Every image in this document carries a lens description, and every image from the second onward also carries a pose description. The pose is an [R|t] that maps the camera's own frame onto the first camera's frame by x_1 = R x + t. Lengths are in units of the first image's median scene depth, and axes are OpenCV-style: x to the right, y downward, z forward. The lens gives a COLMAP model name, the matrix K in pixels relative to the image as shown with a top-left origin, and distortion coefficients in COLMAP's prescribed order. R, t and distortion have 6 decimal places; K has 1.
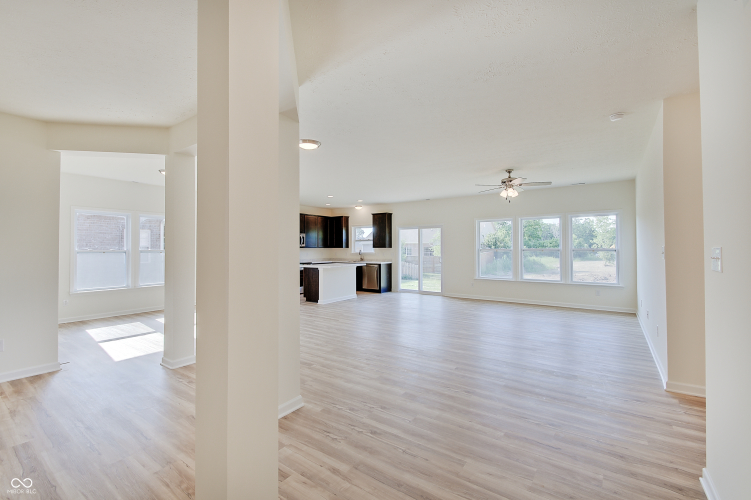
lens RADIAL K [[324.0, 0, 368.8], [0, 324.0, 247.2], [0, 0, 1]] dist [0.018714, -0.012264]
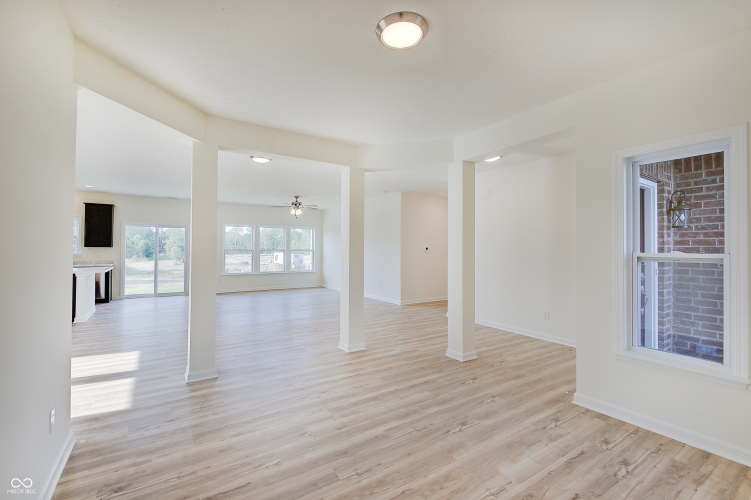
lens RADIAL K [[324.0, 0, 363.6], [0, 324.0, 241.1], [0, 0, 1]] dist [0.018714, -0.012264]
pose [[0.366010, 0.028904, 0.930162, -0.519697], [-0.012101, 0.999581, -0.026299, 0.001829], [-0.930532, -0.001630, 0.366206, 0.107567]]
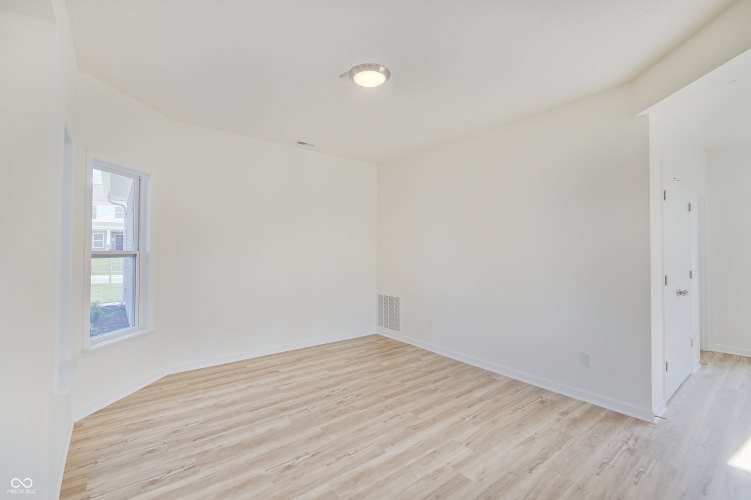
lens RADIAL K [[324.0, 0, 364.5], [0, 324.0, 246.2], [0, 0, 1]] dist [0.018714, -0.012264]
pose [[-0.278053, -0.009754, -0.960516, -0.039030], [0.000989, 0.999945, -0.010440, 0.001189], [0.960565, -0.003853, -0.278028, 0.238161]]
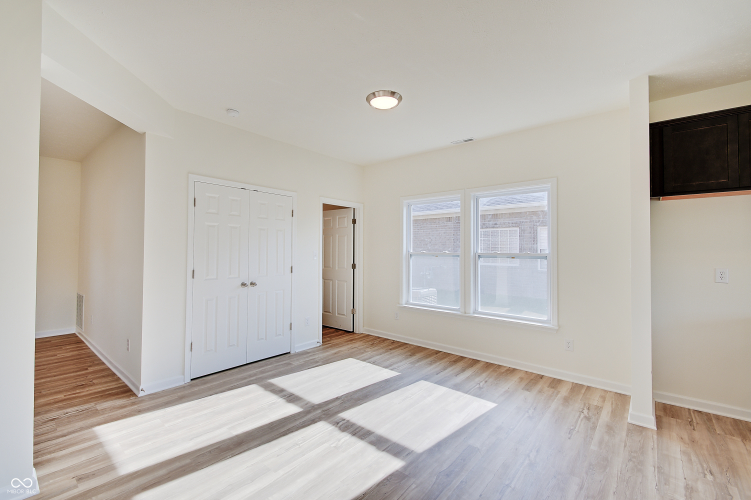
lens RADIAL K [[324.0, 0, 365.1], [0, 324.0, 240.8], [0, 0, 1]] dist [0.018714, -0.012264]
pose [[-0.080457, -0.031317, -0.996266, -0.065272], [-0.003086, 0.999509, -0.031169, 0.005011], [0.996753, 0.000566, -0.080515, 0.639496]]
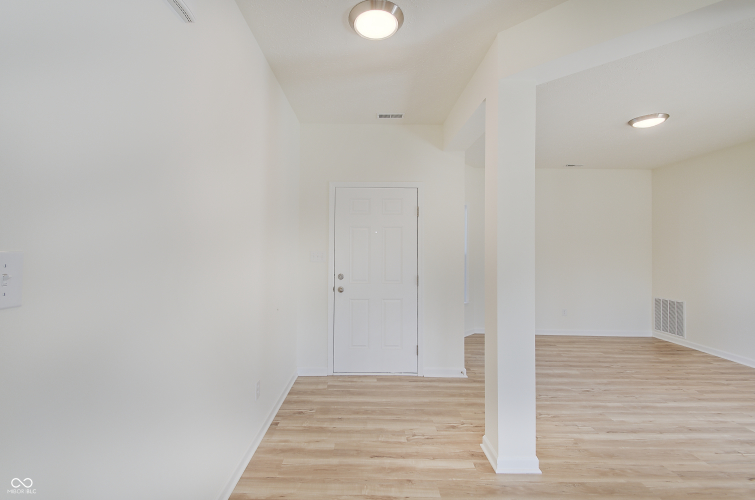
lens RADIAL K [[325.8, 0, 369.8], [0, 325.8, 243.4], [0, 0, 1]] dist [0.018714, -0.012264]
pose [[-0.806654, -0.021464, -0.590634, 0.158786], [-0.008034, 0.999646, -0.025355, 0.000686], [0.590969, -0.015707, -0.806541, 0.275324]]
